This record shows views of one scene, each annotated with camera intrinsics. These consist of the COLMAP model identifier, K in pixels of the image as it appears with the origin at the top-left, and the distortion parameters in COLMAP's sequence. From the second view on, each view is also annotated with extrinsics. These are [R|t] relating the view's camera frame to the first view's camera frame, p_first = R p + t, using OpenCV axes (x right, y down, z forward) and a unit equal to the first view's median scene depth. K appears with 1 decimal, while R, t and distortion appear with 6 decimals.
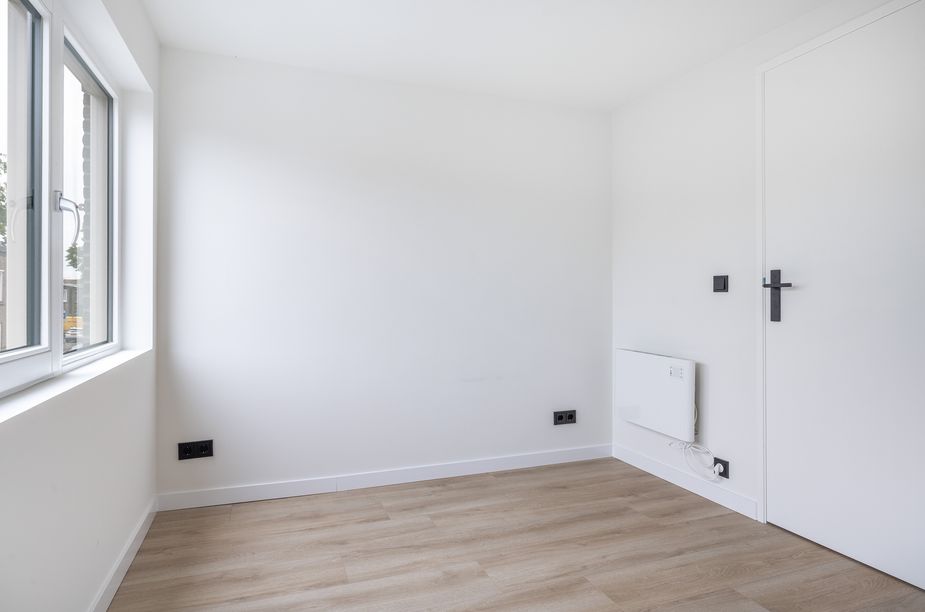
lens RADIAL K [[535.4, 0, 447.7], [0, 535.4, 294.8], [0, 0, 1]] dist [0.002543, 0.000082]
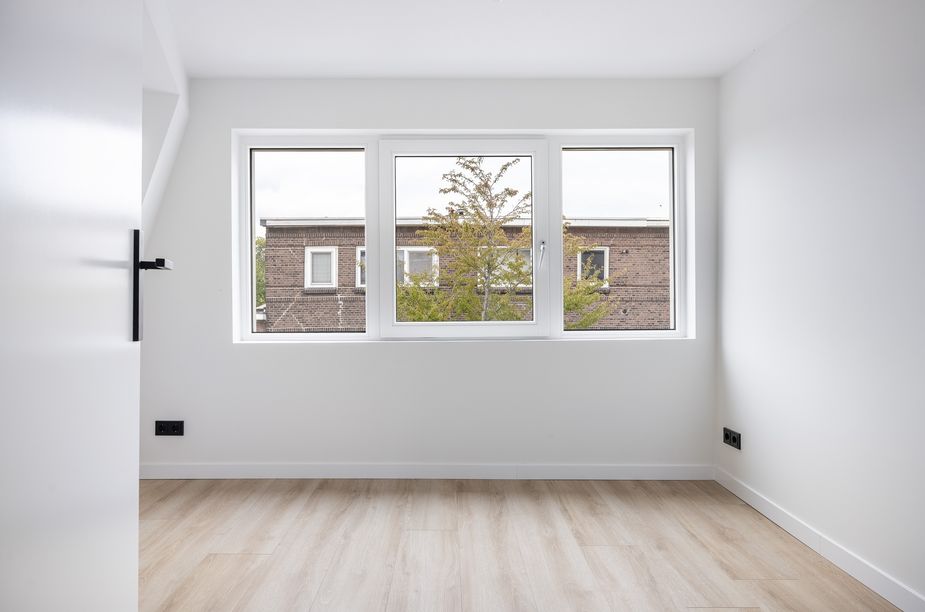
lens RADIAL K [[535.4, 0, 447.7], [0, 535.4, 294.8], [0, 0, 1]] dist [0.002543, 0.000082]
pose [[-0.326285, 0.000741, -0.945271, 0.857884], [0.004826, 0.999988, -0.000882, 0.002316], [0.945259, -0.004850, -0.326285, 0.964194]]
